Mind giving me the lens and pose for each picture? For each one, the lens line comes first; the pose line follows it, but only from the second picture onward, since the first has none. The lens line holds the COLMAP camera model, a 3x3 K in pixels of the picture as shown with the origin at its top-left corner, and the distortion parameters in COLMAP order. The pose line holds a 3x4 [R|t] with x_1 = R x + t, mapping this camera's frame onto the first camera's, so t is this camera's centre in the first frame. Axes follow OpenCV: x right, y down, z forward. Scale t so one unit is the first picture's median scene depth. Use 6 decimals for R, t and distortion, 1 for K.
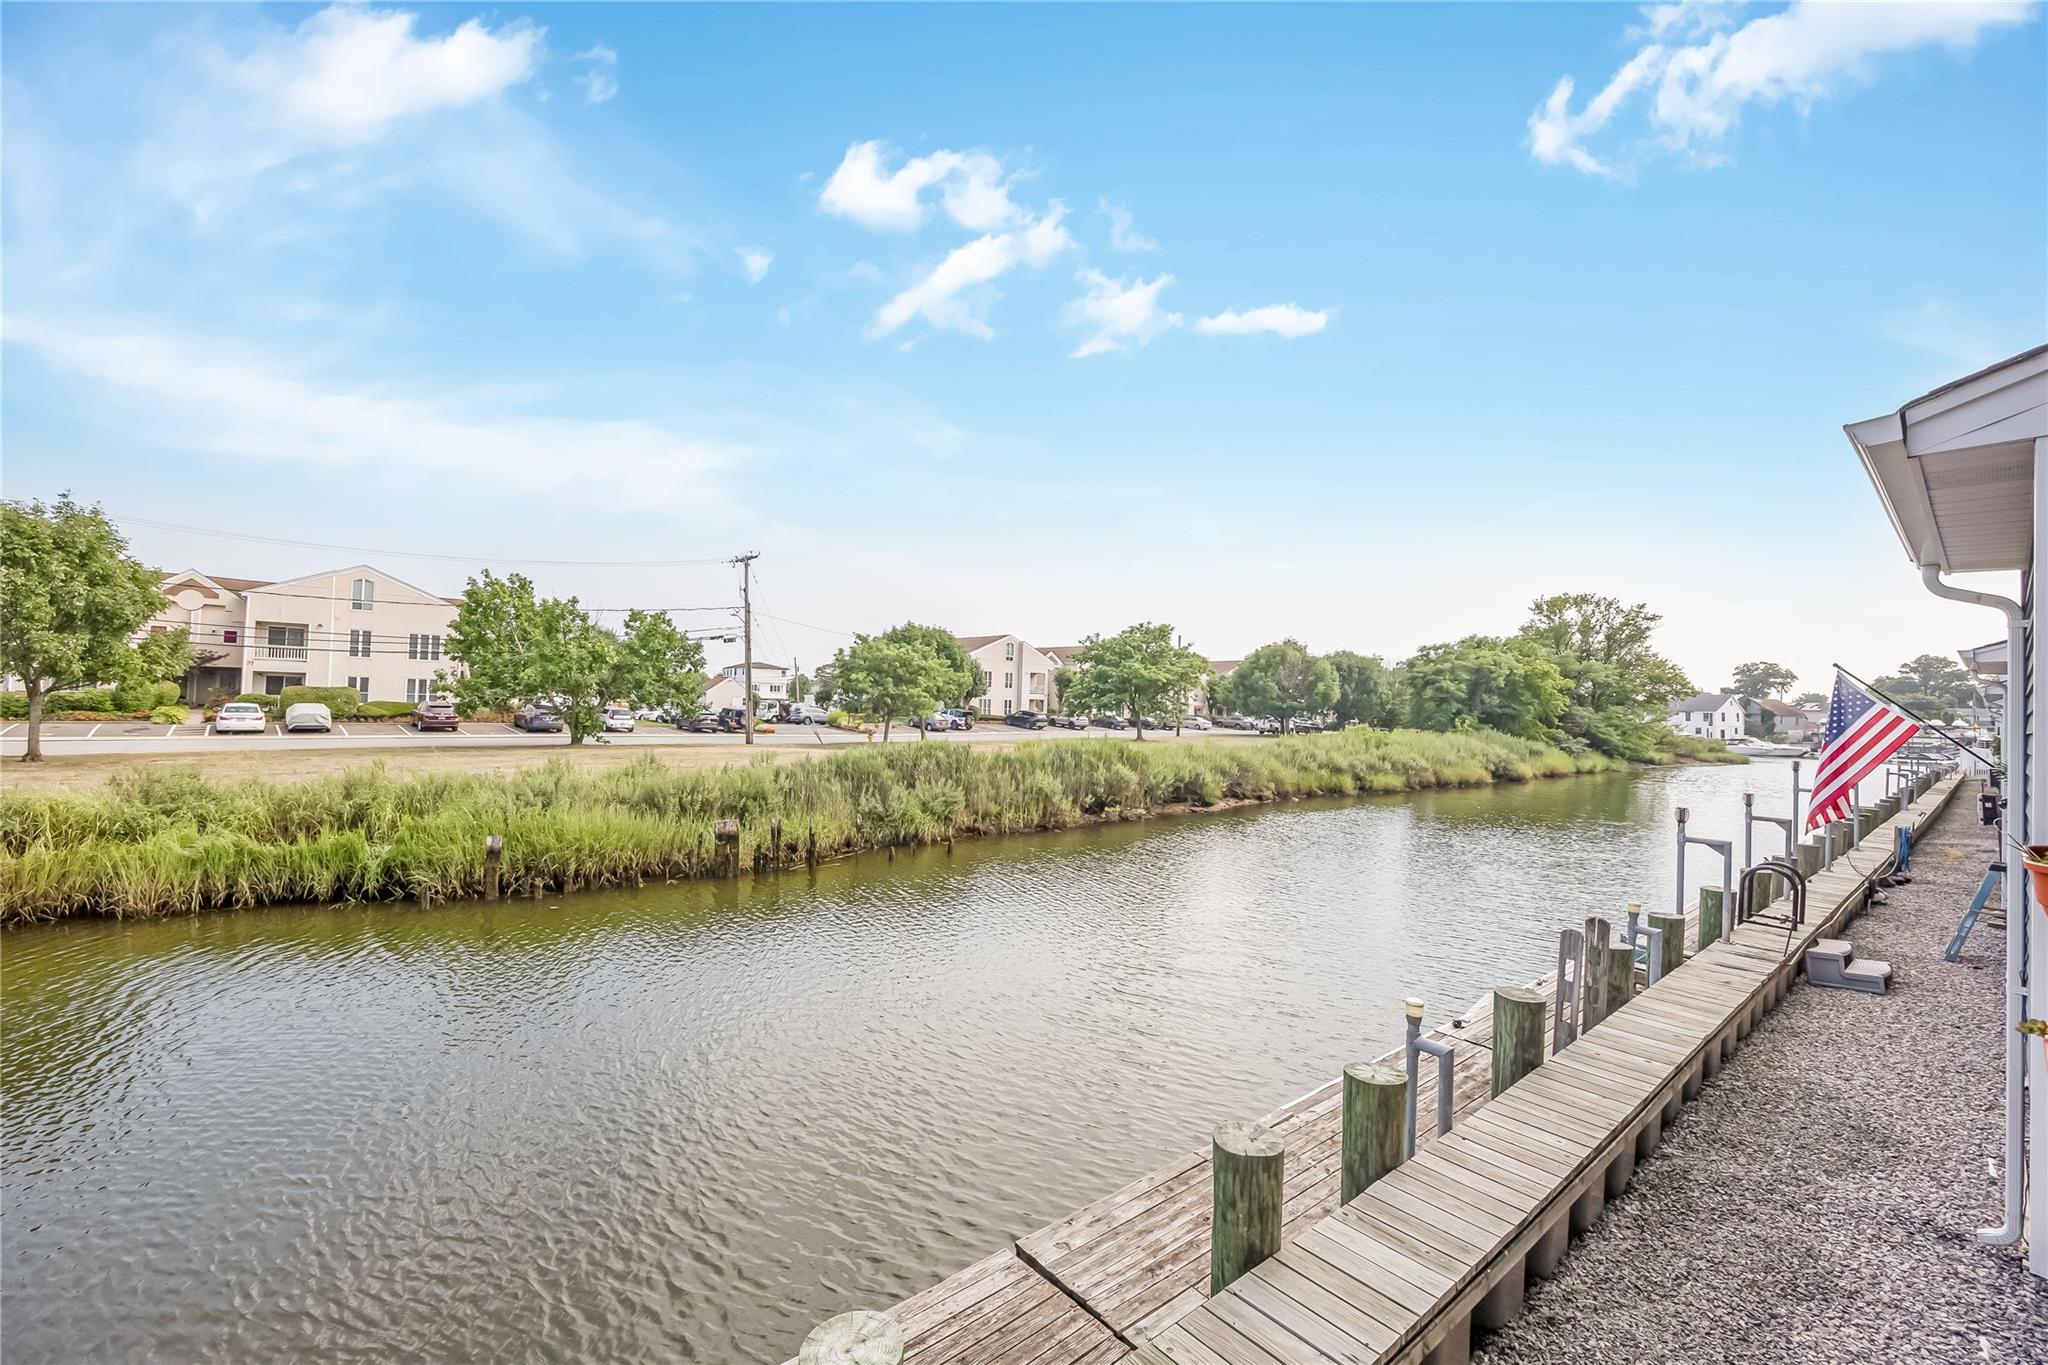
lens RADIAL K [[844.1, 0, 1028.8], [0, 844.1, 665.8], [0, 0, 1]] dist [0.002733, 0.000753]
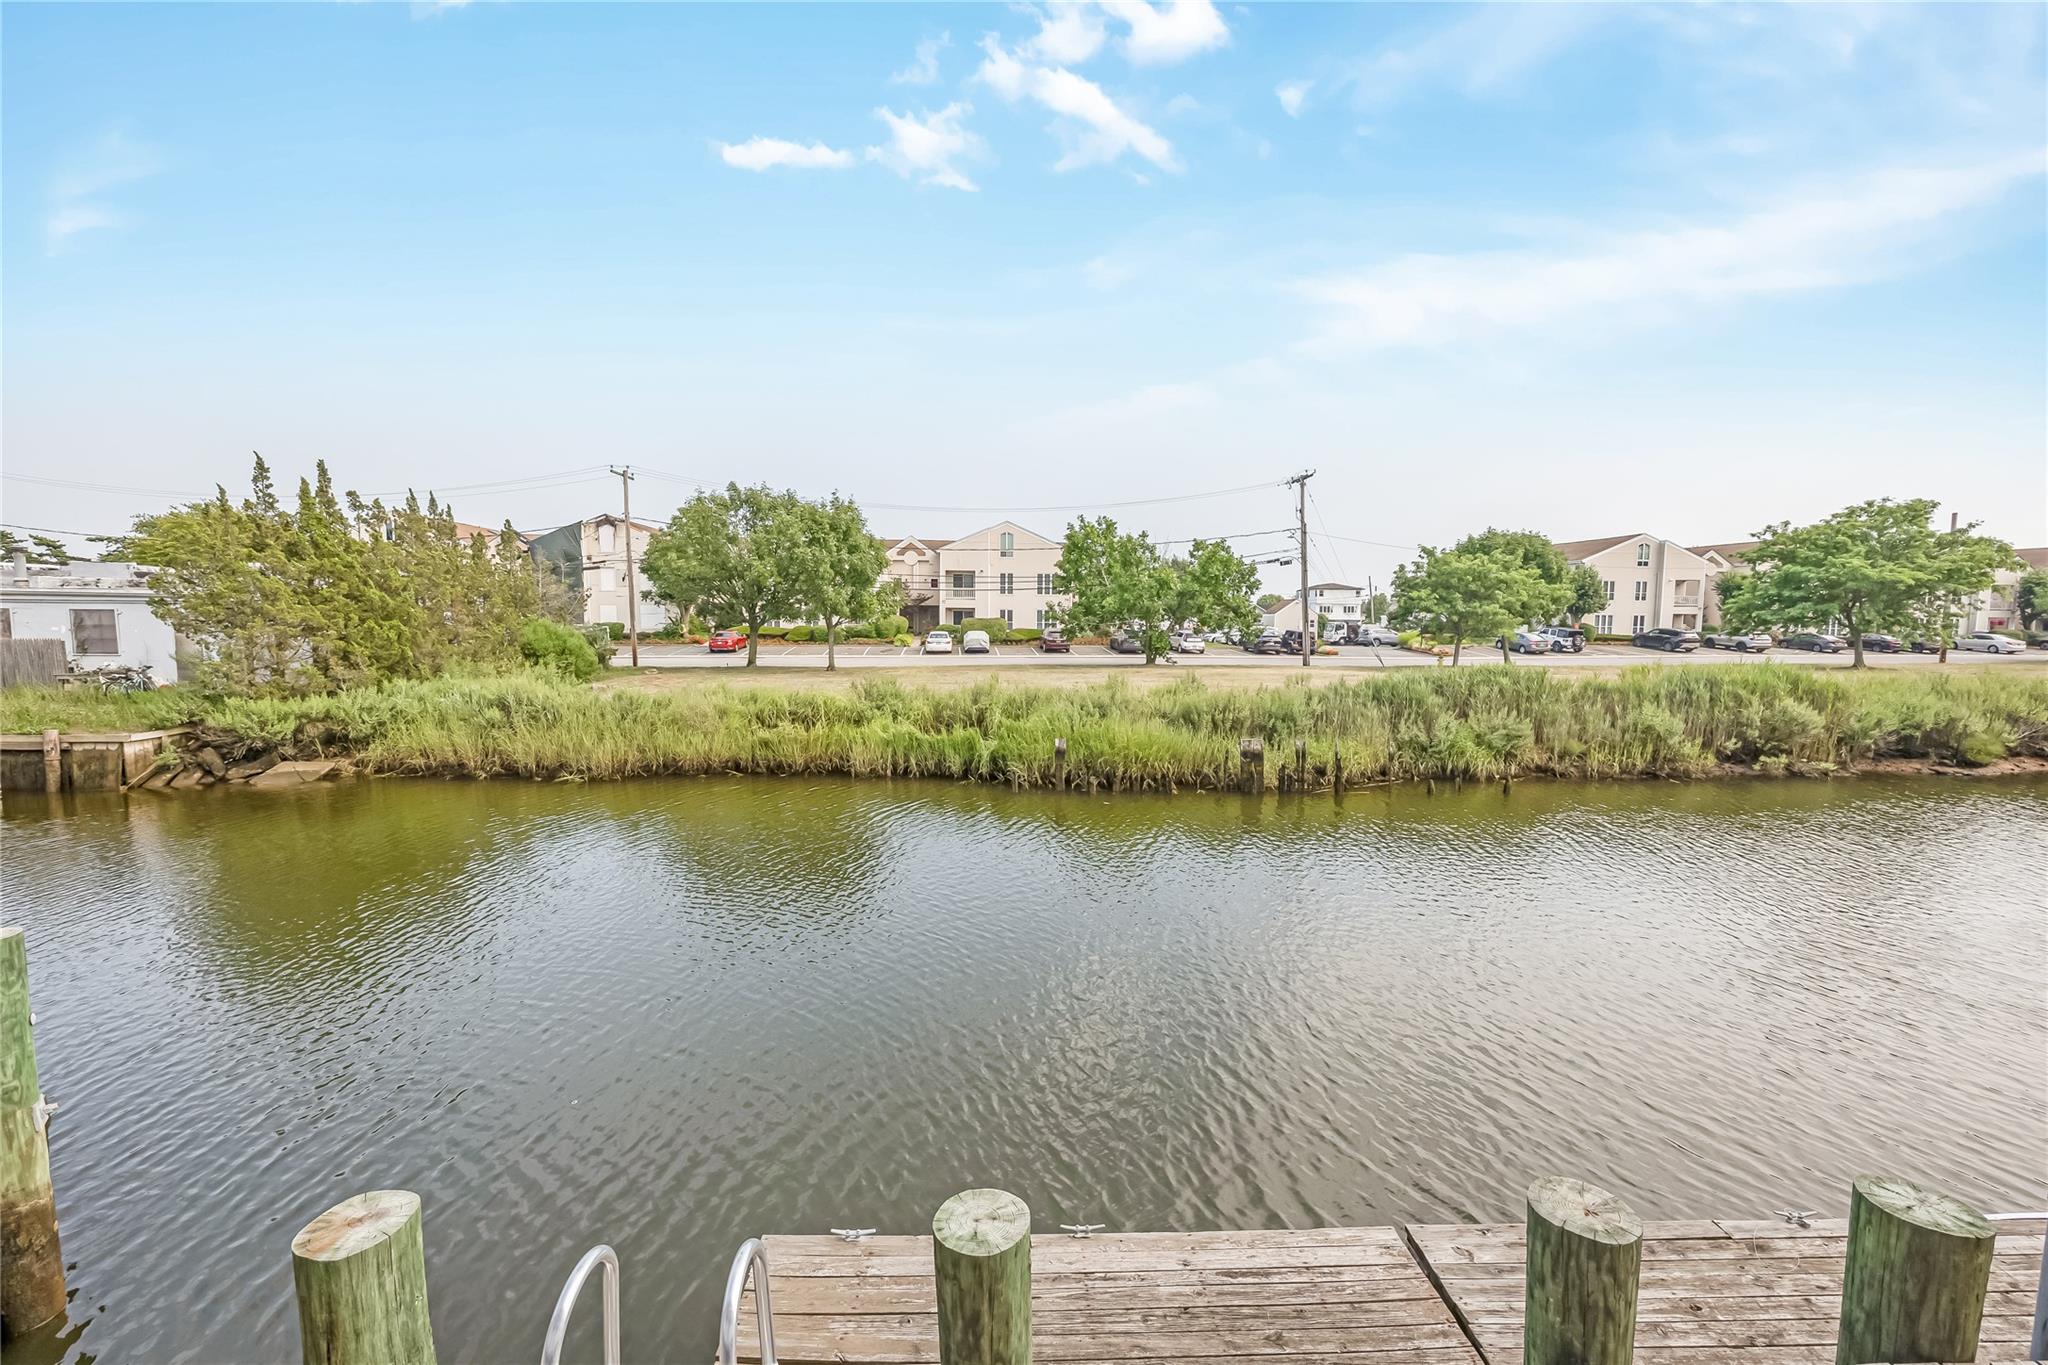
lens RADIAL K [[844.1, 0, 1033.7], [0, 844.1, 671.8], [0, 0, 1]] dist [0.002733, 0.000753]
pose [[0.784339, 0.017155, -0.620096, 0.043088], [0.044396, 0.995502, 0.083696, 0.001755], [0.618742, -0.093176, 0.780049, 0.022850]]
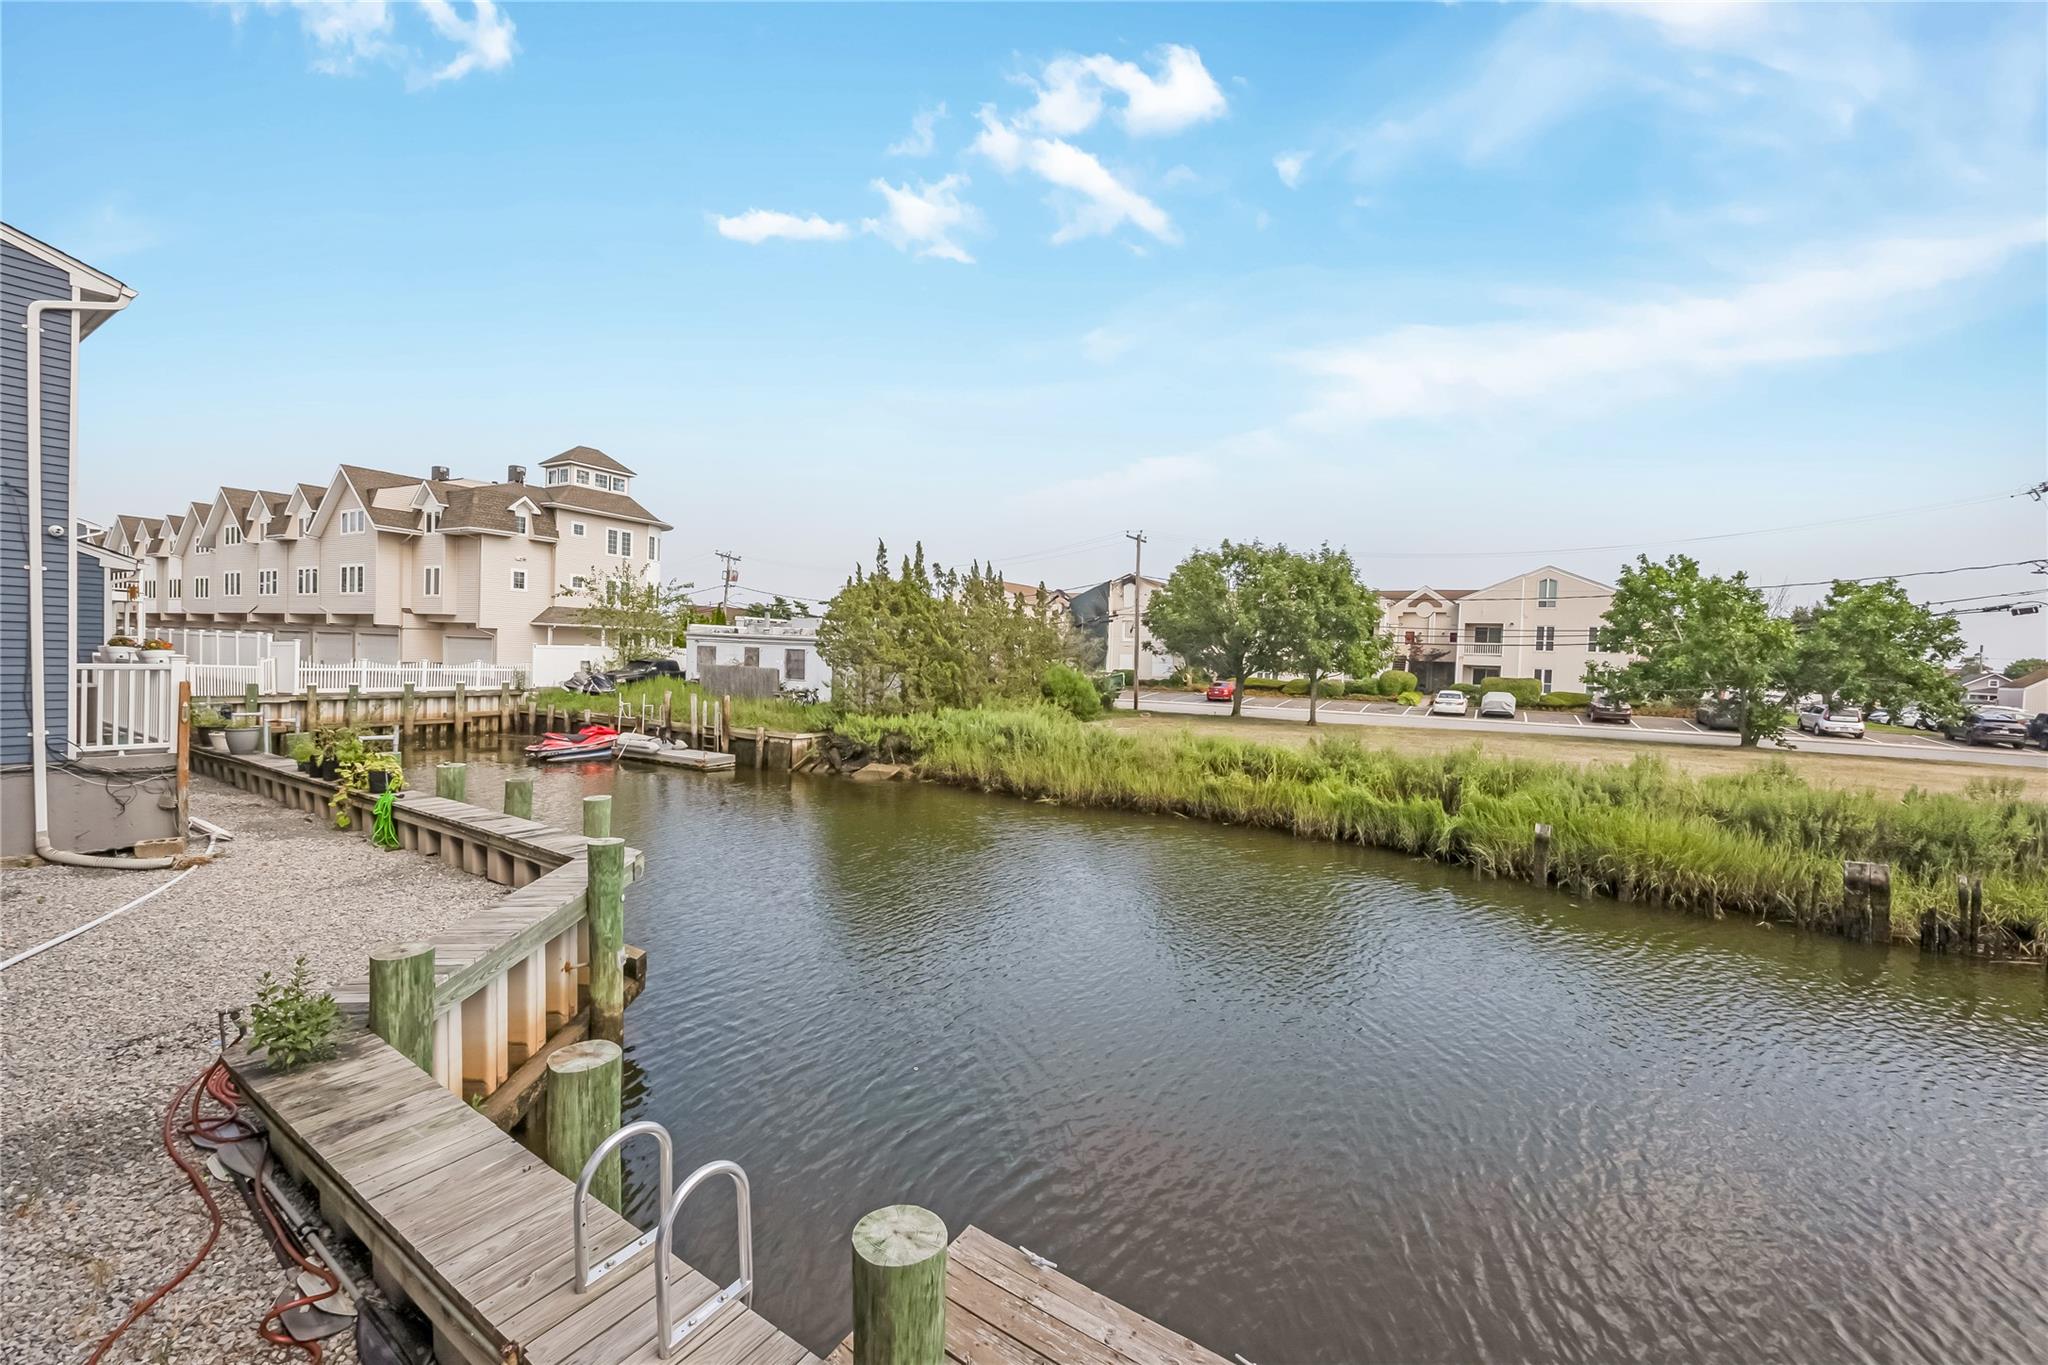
lens RADIAL K [[844.1, 0, 1029.7], [0, 844.1, 670.6], [0, 0, 1]] dist [0.002733, 0.000753]
pose [[0.282208, -0.004716, -0.959342, 0.078038], [0.015991, 0.999872, -0.000211, 0.005526], [0.959220, -0.015281, 0.282247, 0.073235]]
